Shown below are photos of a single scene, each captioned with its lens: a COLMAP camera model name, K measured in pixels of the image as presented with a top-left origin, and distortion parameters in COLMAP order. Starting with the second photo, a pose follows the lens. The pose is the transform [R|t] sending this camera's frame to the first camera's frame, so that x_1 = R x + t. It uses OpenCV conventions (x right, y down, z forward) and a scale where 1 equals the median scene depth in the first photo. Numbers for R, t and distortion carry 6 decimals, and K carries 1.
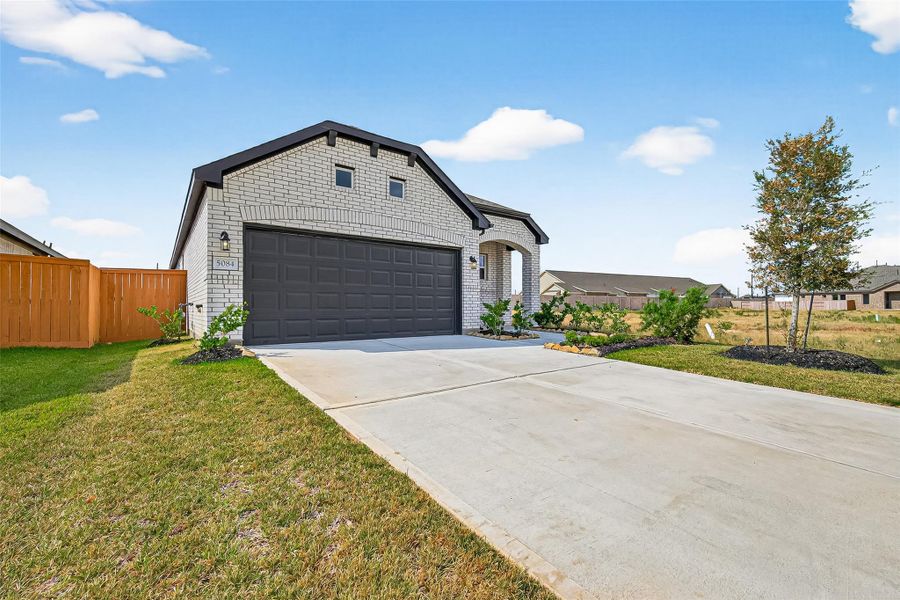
lens RADIAL K [[367.1, 0, 450.0], [0, 367.1, 300.0], [0, 0, 1]] dist [0.000045, -0.000083]
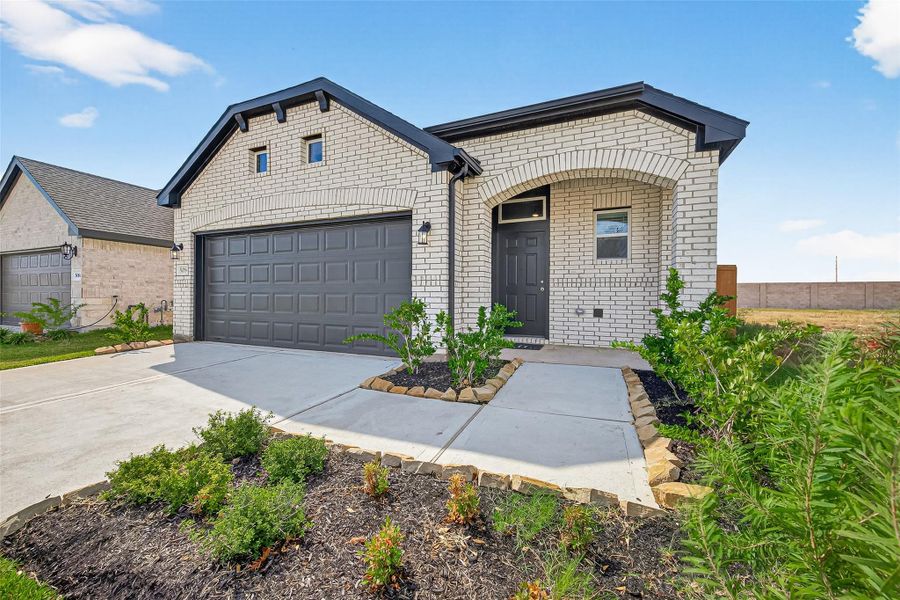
lens RADIAL K [[367.1, 0, 450.0], [0, 367.1, 300.0], [0, 0, 1]] dist [0.000045, -0.000083]
pose [[0.505806, -0.005113, -0.862632, 0.587860], [0.000176, 0.999983, -0.005824, 0.001838], [0.862647, 0.002794, 0.505799, 0.804943]]
